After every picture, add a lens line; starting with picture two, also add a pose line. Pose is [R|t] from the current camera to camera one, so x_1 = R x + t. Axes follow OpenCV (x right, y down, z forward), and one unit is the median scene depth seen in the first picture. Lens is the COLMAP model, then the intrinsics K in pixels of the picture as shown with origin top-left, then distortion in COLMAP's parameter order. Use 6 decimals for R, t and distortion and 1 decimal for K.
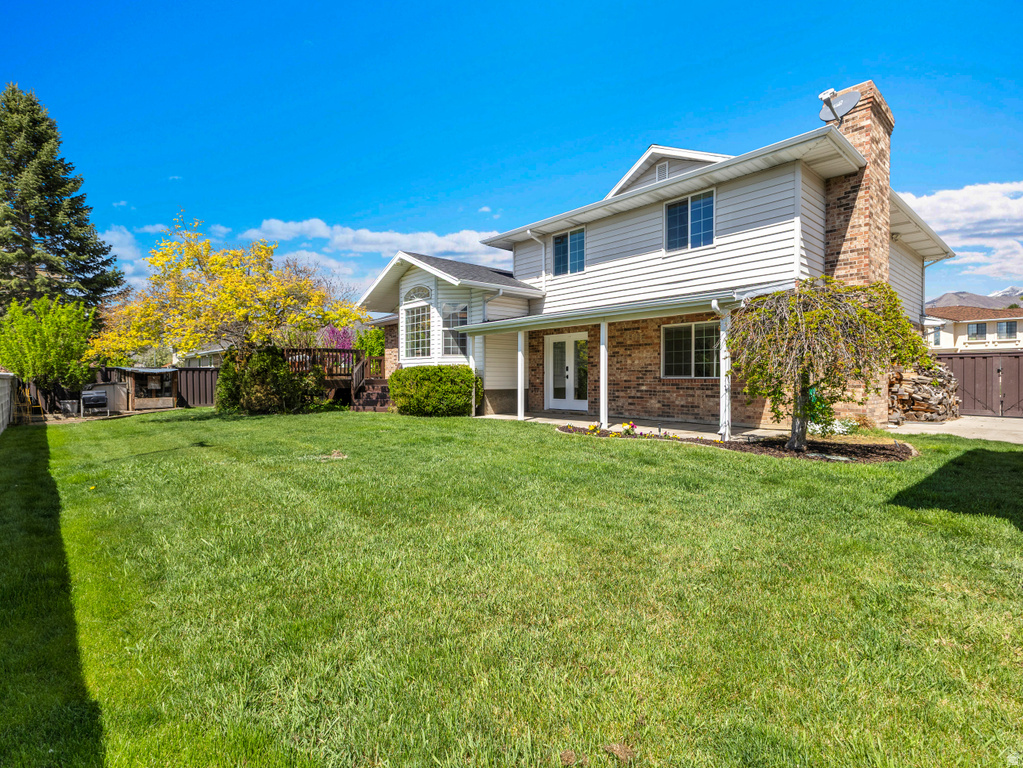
lens RADIAL K [[512.1, 0, 507.6], [0, 512.1, 384.2], [0, 0, 1]] dist [-0.002363, -0.000336]
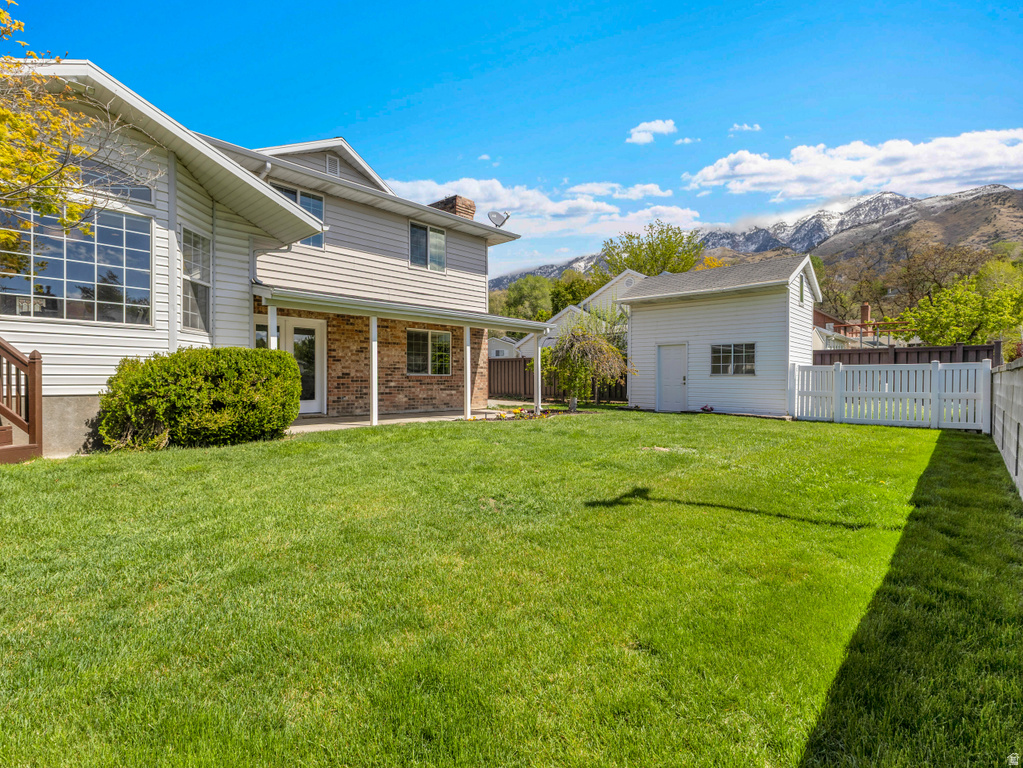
lens RADIAL K [[512.1, 0, 507.2], [0, 512.1, 381.4], [0, 0, 1]] dist [-0.002363, -0.000336]
pose [[-0.106946, -0.006148, 0.994246, -0.826777], [0.005259, 0.999963, 0.006749, -0.004389], [-0.994251, 0.005950, -0.106910, 0.891832]]
